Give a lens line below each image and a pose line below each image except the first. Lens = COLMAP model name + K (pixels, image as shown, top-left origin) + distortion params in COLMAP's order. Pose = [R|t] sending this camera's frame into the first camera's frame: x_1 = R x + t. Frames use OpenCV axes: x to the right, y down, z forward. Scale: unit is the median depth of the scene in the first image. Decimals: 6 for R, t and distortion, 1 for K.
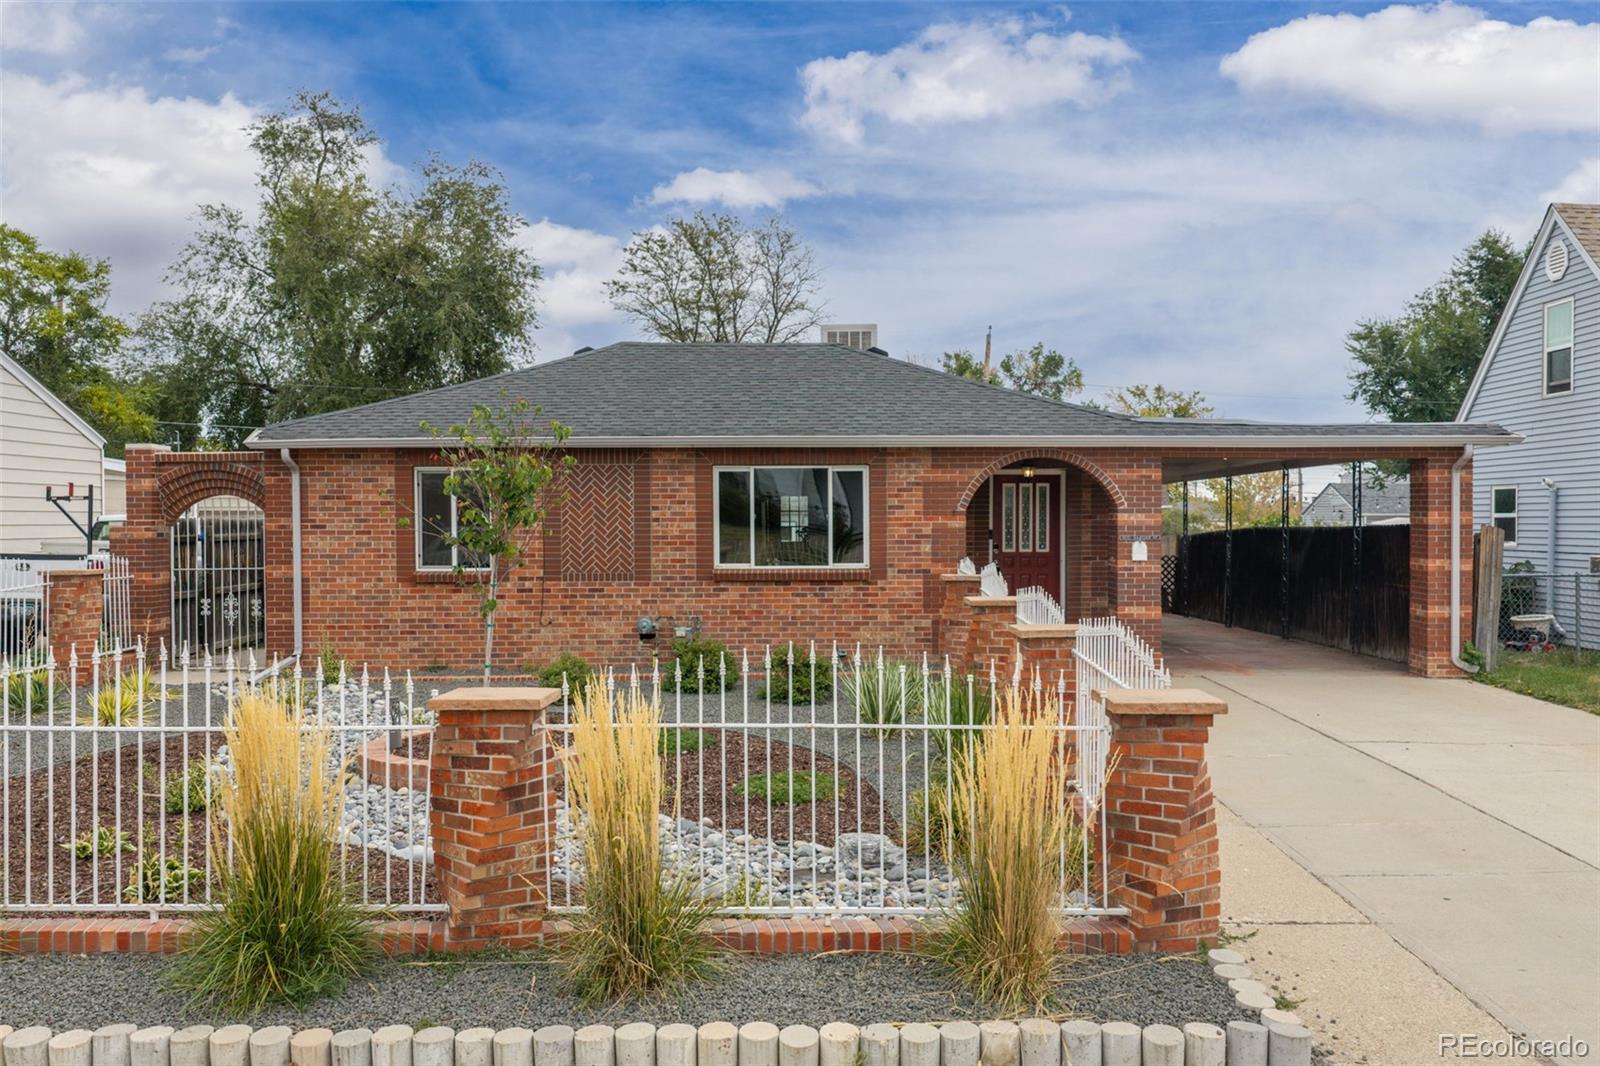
lens RADIAL K [[1268.4, 0, 801.5], [0, 1268.4, 531.0], [0, 0, 1]] dist [0.014901, -0.025562]
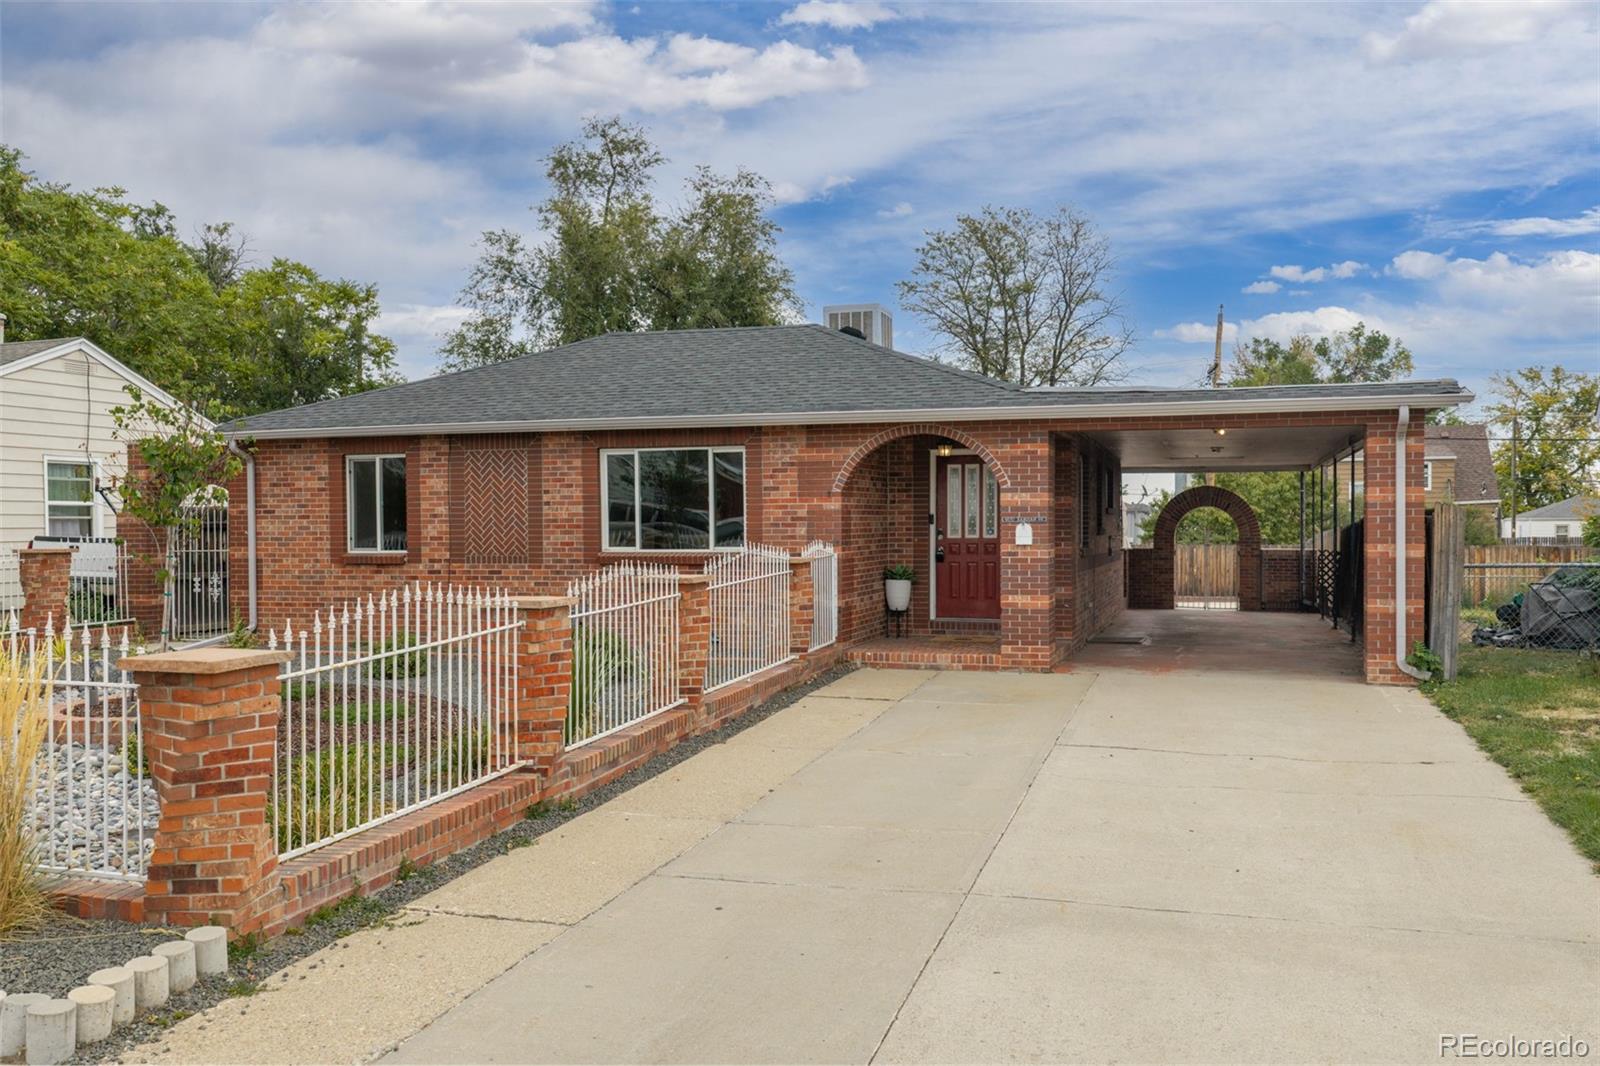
lens RADIAL K [[1268.4, 0, 799.3], [0, 1268.4, 531.1], [0, 0, 1]] dist [0.014901, -0.025562]
pose [[0.959552, -0.000360, -0.281531, 0.363311], [-0.000078, 0.999999, -0.001545, 0.014868], [0.281531, 0.001504, 0.959551, 0.082443]]
